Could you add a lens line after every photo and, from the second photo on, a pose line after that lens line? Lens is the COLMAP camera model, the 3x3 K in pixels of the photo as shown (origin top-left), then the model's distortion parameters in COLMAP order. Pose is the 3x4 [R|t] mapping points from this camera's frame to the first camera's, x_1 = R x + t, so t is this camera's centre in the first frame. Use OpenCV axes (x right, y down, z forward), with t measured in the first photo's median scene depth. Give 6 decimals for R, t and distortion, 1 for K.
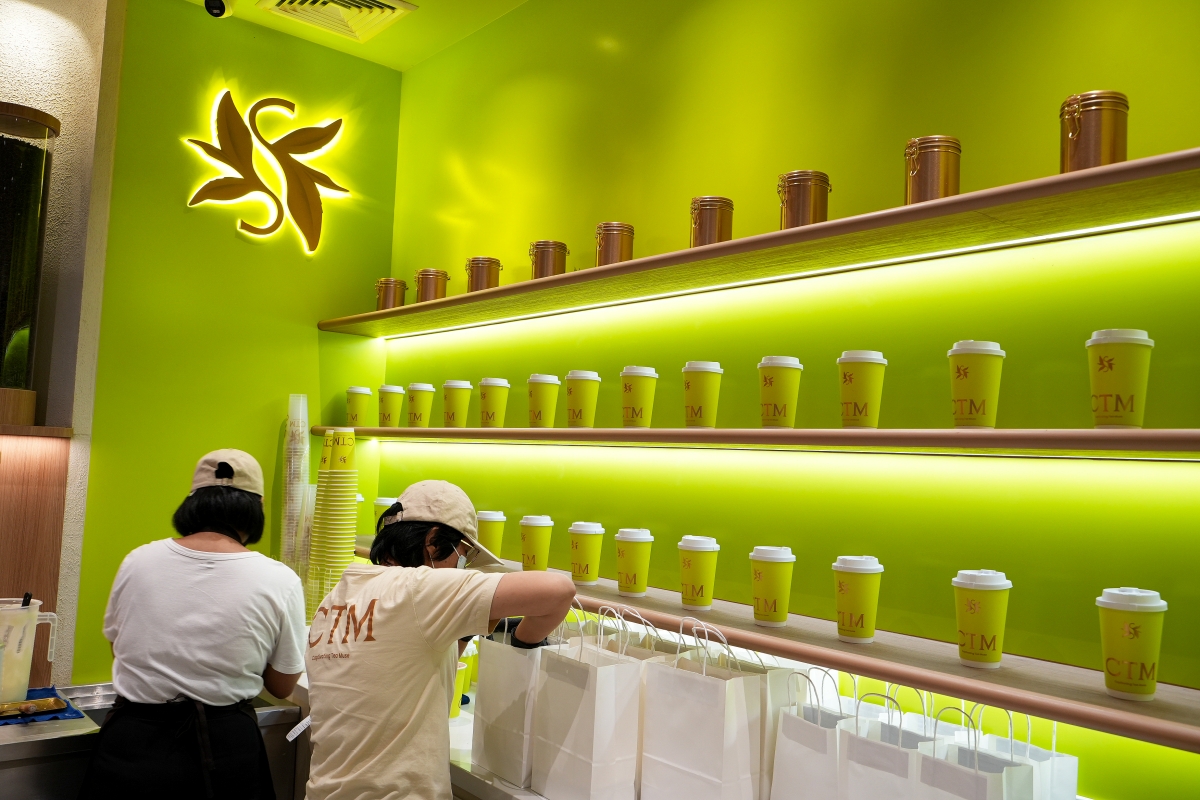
lens RADIAL K [[981.1, 0, 603.5], [0, 981.1, 399.9], [0, 0, 1]] dist [0.009196, -0.004255]
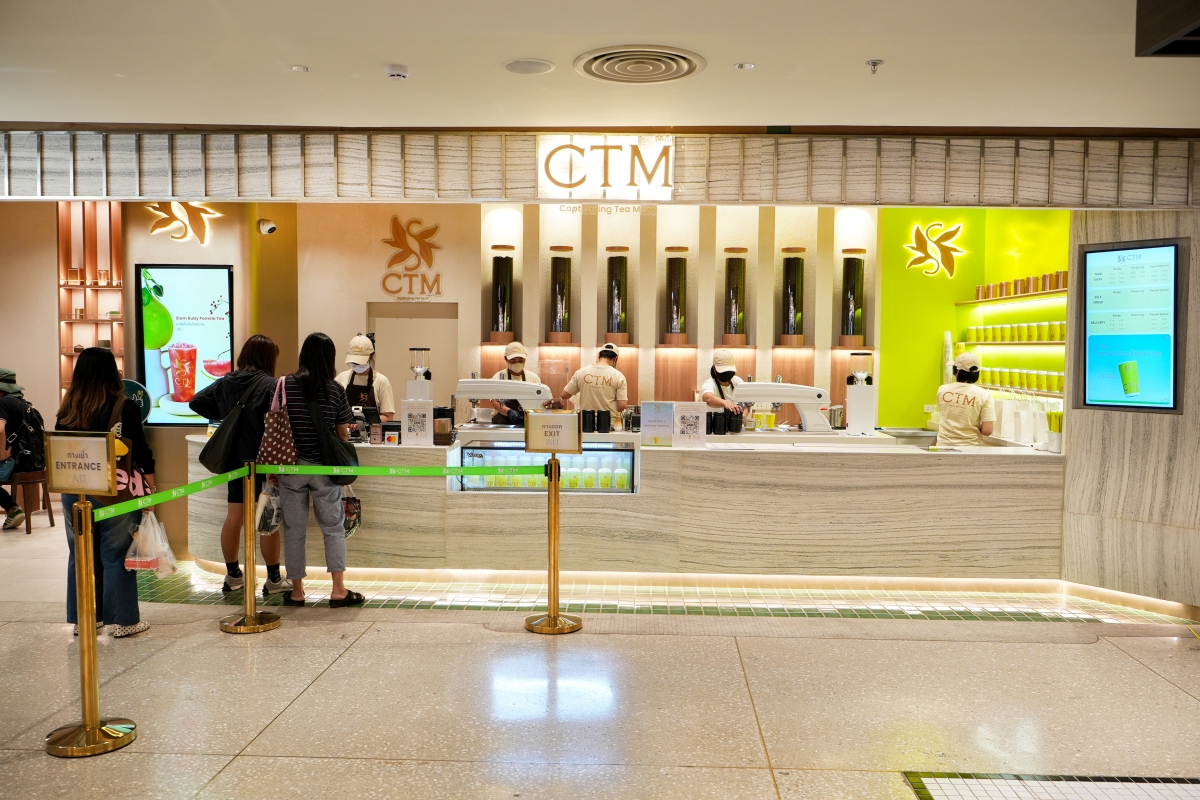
lens RADIAL K [[999.9, 0, 600.9], [0, 999.9, 406.3], [0, 0, 1]] dist [-0.011814, -0.001453]
pose [[0.749197, -0.000954, -0.662347, 0.831069], [0.070572, 0.994421, 0.078393, -0.084909], [0.658577, -0.105475, 0.745085, -1.785151]]
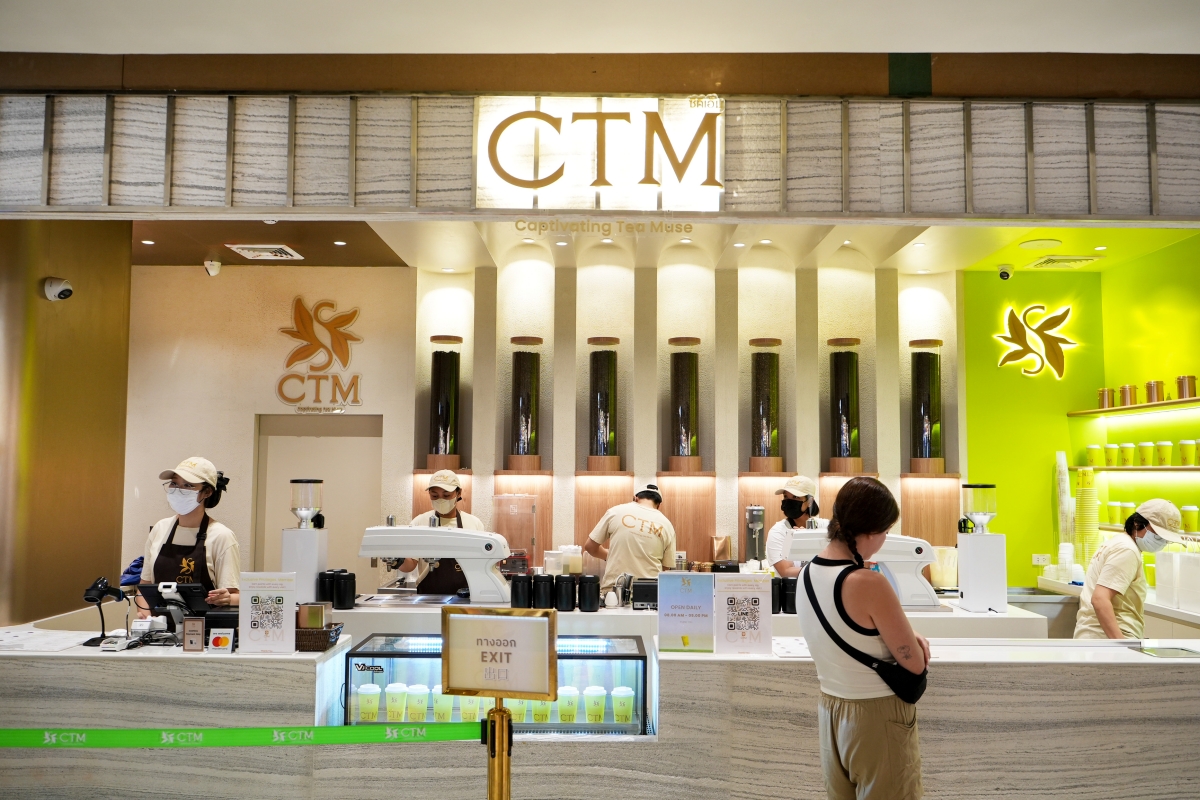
lens RADIAL K [[999.9, 0, 600.2], [0, 999.9, 401.6], [0, 0, 1]] dist [-0.011814, -0.001453]
pose [[0.767154, -0.087644, -0.635448, 0.273479], [0.073708, 0.996105, -0.048404, -0.078399], [0.637215, -0.009704, 0.770625, -1.179644]]
